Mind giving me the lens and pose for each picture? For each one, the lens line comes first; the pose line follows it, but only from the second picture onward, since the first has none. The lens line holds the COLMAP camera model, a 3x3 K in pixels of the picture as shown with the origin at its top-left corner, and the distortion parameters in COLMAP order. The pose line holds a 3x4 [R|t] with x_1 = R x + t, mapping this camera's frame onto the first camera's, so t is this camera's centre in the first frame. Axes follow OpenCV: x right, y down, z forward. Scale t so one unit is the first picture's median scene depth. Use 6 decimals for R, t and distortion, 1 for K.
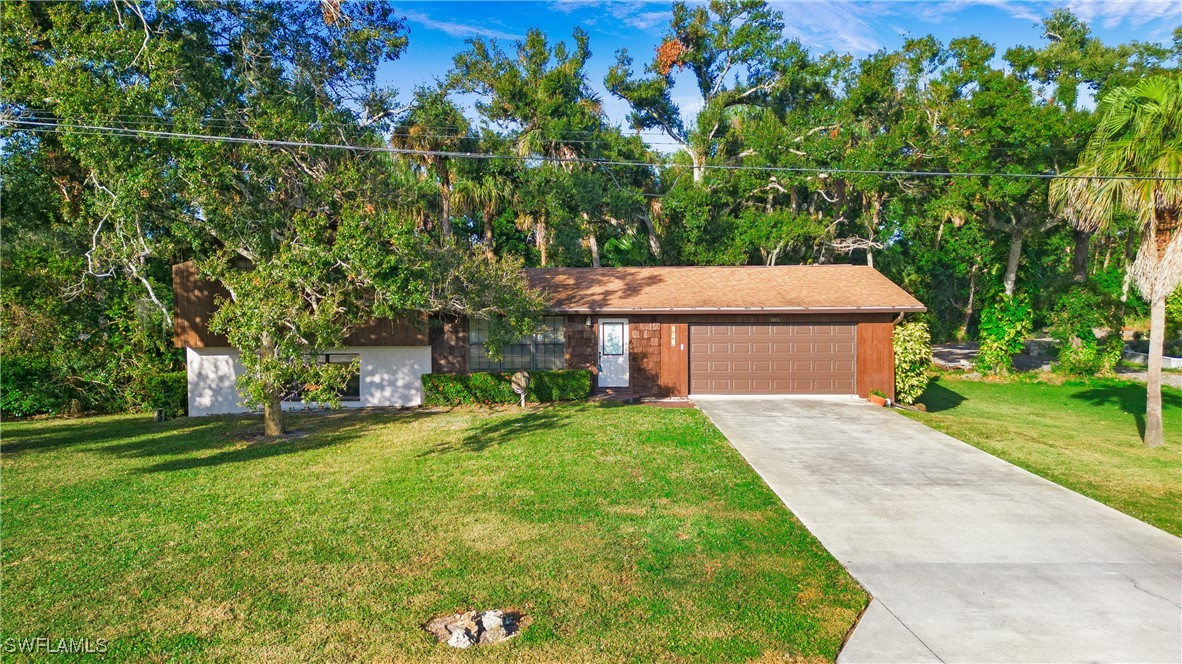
lens RADIAL K [[848.8, 0, 565.0], [0, 848.8, 334.0], [0, 0, 1]] dist [0.008536, -0.003831]
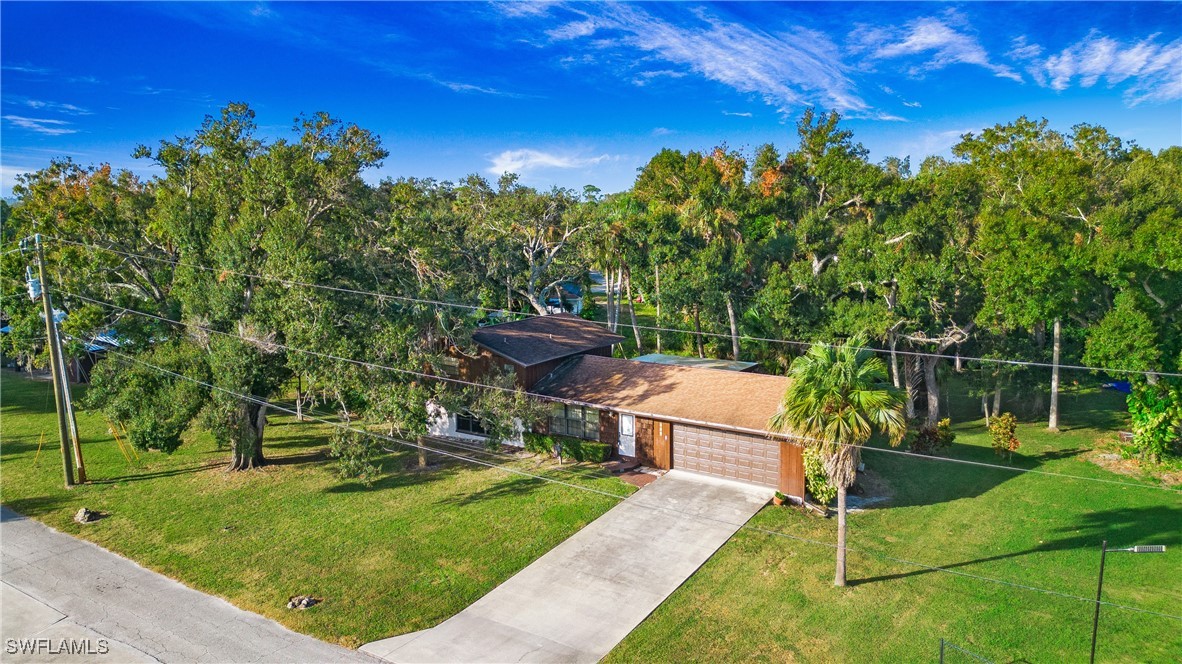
lens RADIAL K [[848.8, 0, 565.0], [0, 848.8, 334.0], [0, 0, 1]] dist [0.008536, -0.003831]
pose [[0.843254, 0.079778, -0.531562, 0.767504], [-0.022782, 0.993340, 0.112942, -0.330852], [0.537032, -0.083129, 0.839456, -0.325446]]
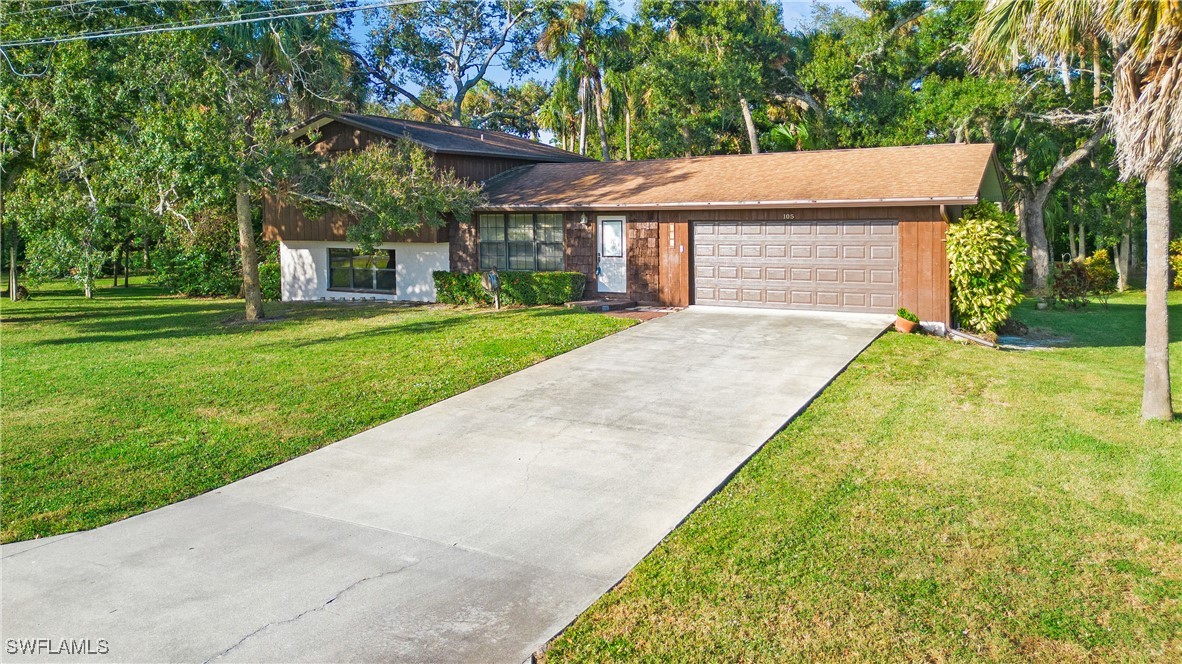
lens RADIAL K [[868.5, 0, 571.3], [0, 868.5, 289.2], [0, 0, 1]] dist [0.012493, -0.000749]
pose [[0.876566, 0.033727, -0.480099, 0.462232], [-0.008099, 0.998434, 0.055355, 0.007698], [0.481214, -0.044634, 0.875466, 0.188130]]
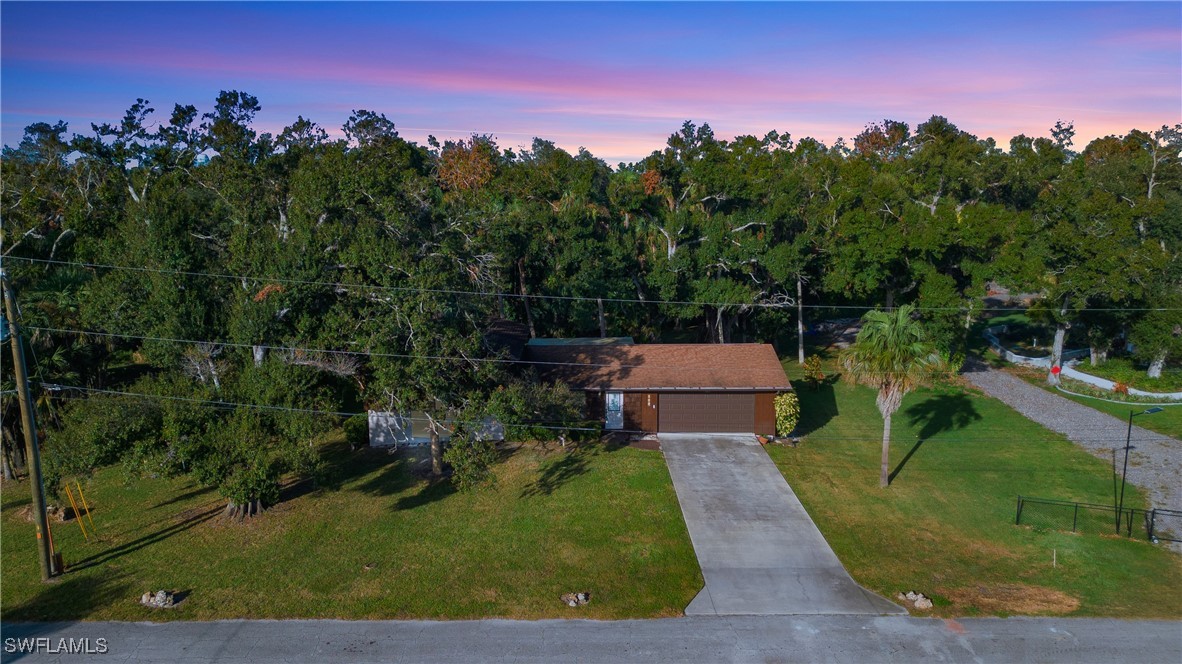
lens RADIAL K [[865.9, 0, 558.5], [0, 865.9, 327.6], [0, 0, 1]] dist [0.032700, 0.000147]
pose [[0.999984, -0.005541, 0.001459, -0.059292], [0.005291, 0.990693, 0.136009, -0.389761], [-0.002199, -0.135999, 0.990707, -0.738234]]
